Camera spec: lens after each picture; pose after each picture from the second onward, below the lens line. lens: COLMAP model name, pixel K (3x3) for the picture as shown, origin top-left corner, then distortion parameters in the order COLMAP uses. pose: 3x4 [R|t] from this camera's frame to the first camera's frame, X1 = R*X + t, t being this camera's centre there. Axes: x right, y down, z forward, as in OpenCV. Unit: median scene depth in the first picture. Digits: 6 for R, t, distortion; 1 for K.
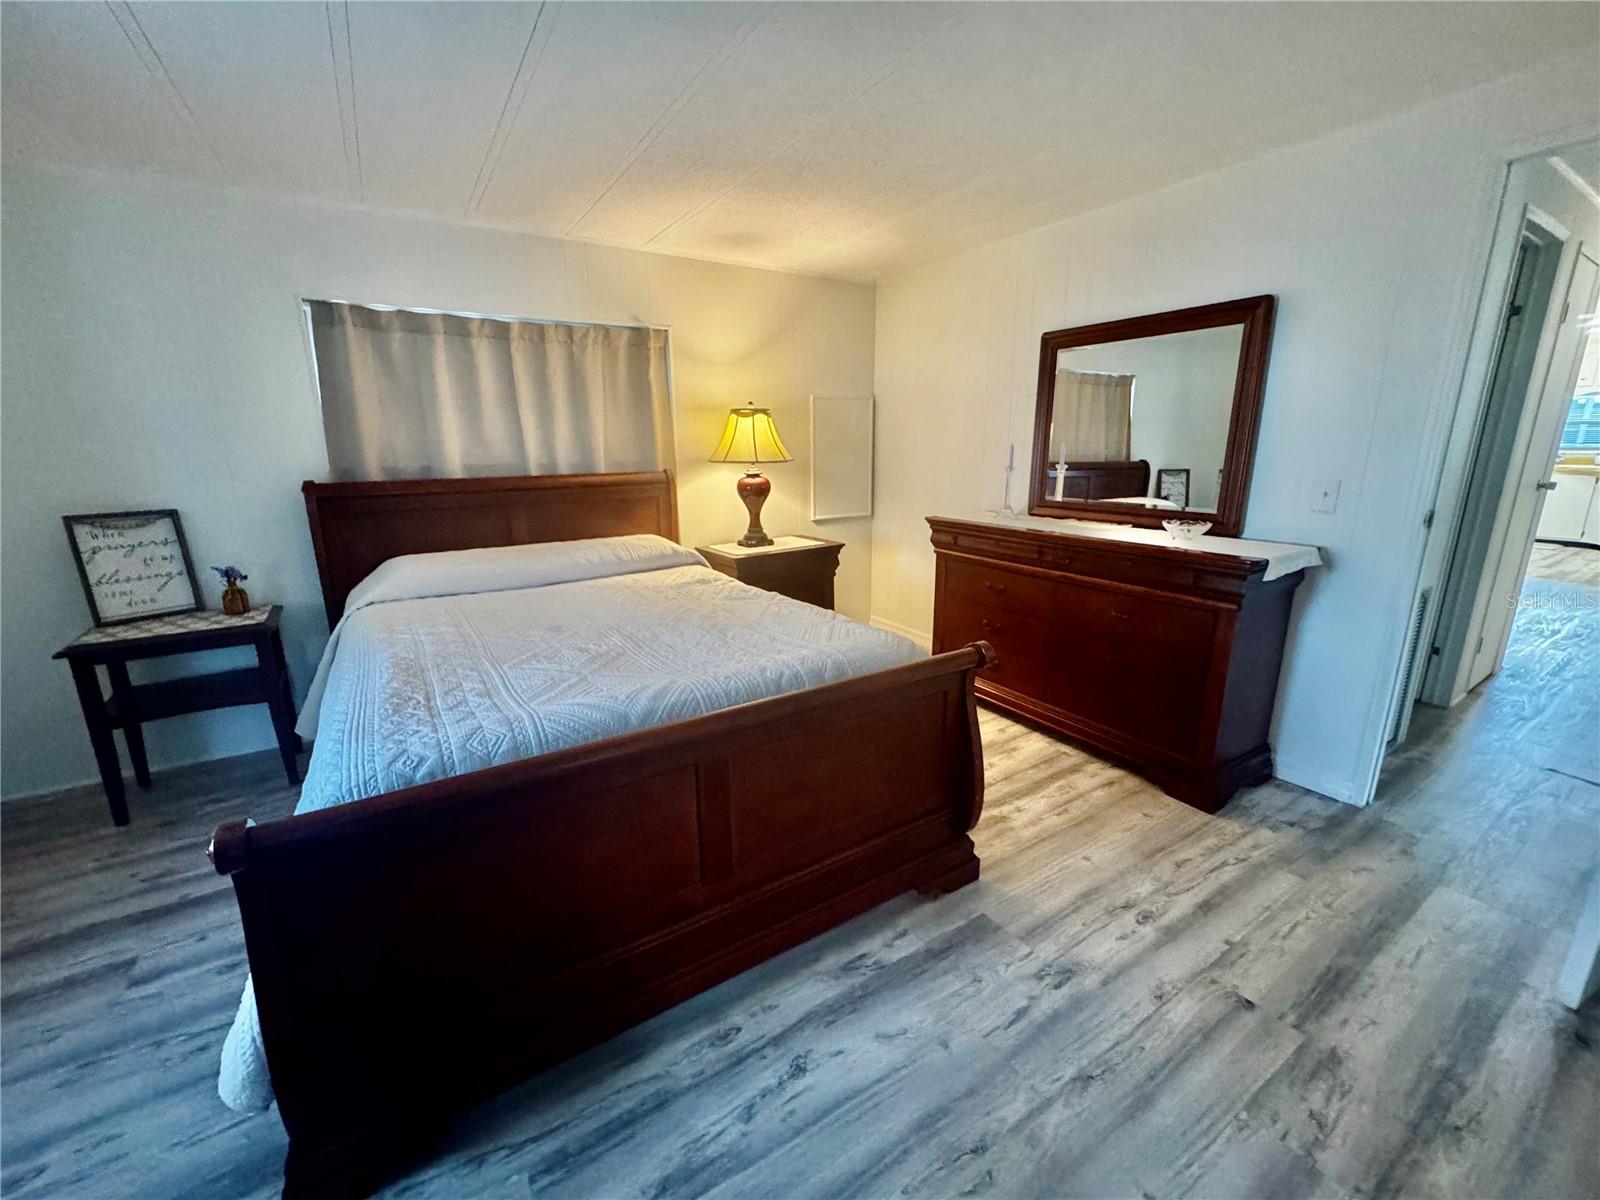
lens RADIAL K [[639.2, 0, 795.9], [0, 639.2, 598.3], [0, 0, 1]] dist [-0.002627, 0.000113]
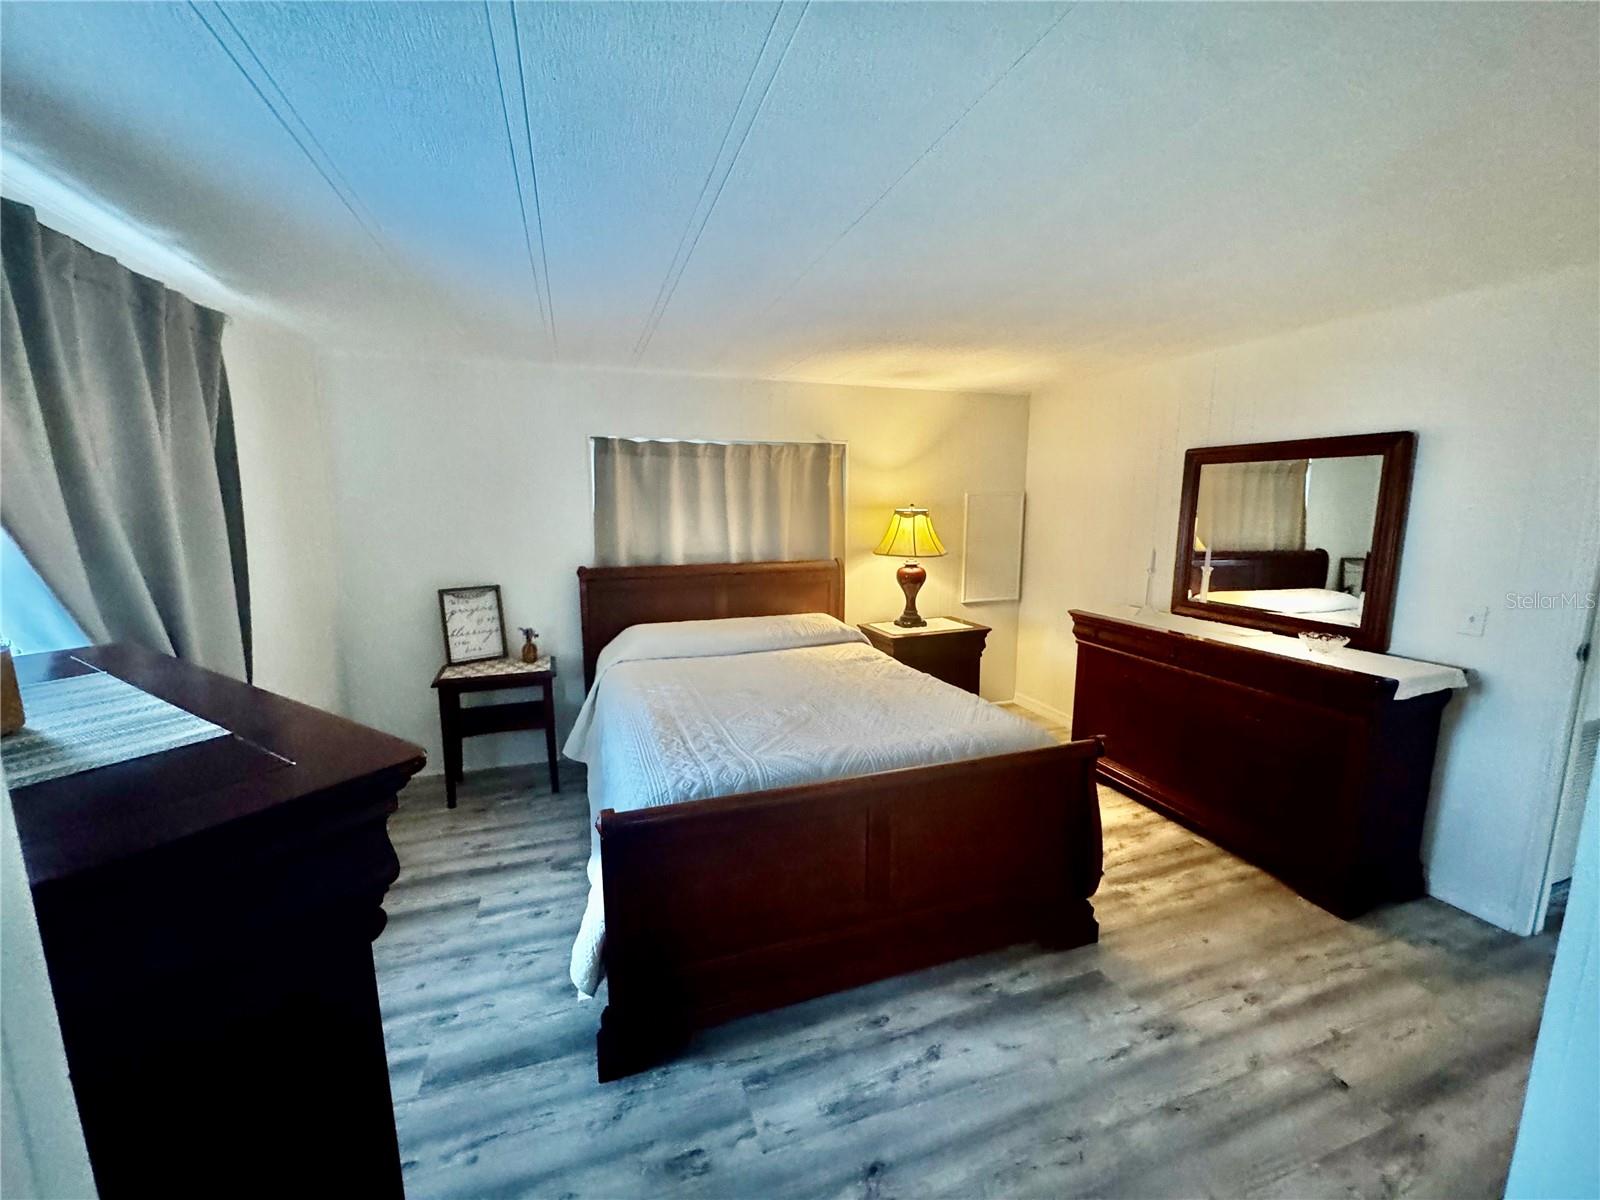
lens RADIAL K [[639.2, 0, 795.9], [0, 639.2, 598.3], [0, 0, 1]] dist [-0.002627, 0.000113]
pose [[0.973209, 0.044489, -0.225575, -0.010249], [-0.063340, 0.995015, -0.077030, -0.048961], [0.221024, 0.089254, 0.971176, -0.262976]]
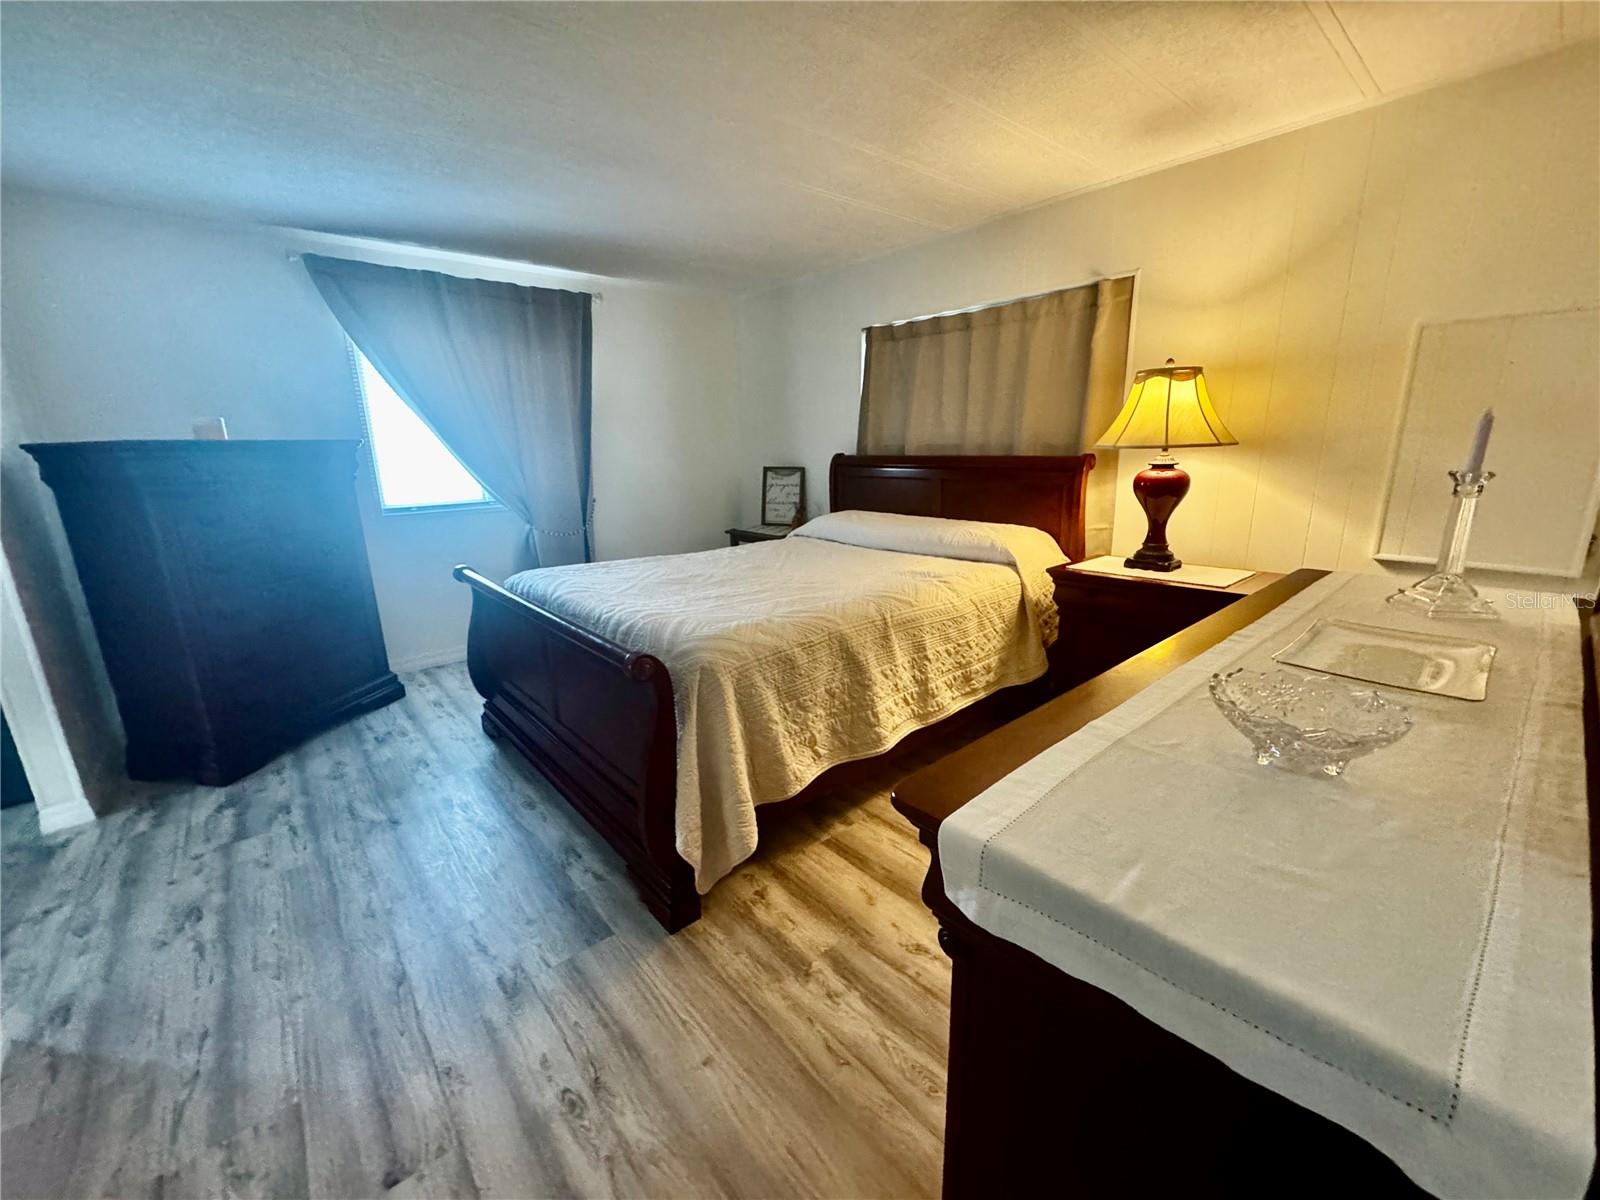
lens RADIAL K [[639.2, 0, 795.9], [0, 639.2, 598.3], [0, 0, 1]] dist [-0.002627, 0.000113]
pose [[0.147429, 0.243212, -0.958704, 0.906136], [-0.218490, 0.953358, 0.208256, -0.181493], [0.964638, 0.178764, 0.193692, 0.813646]]
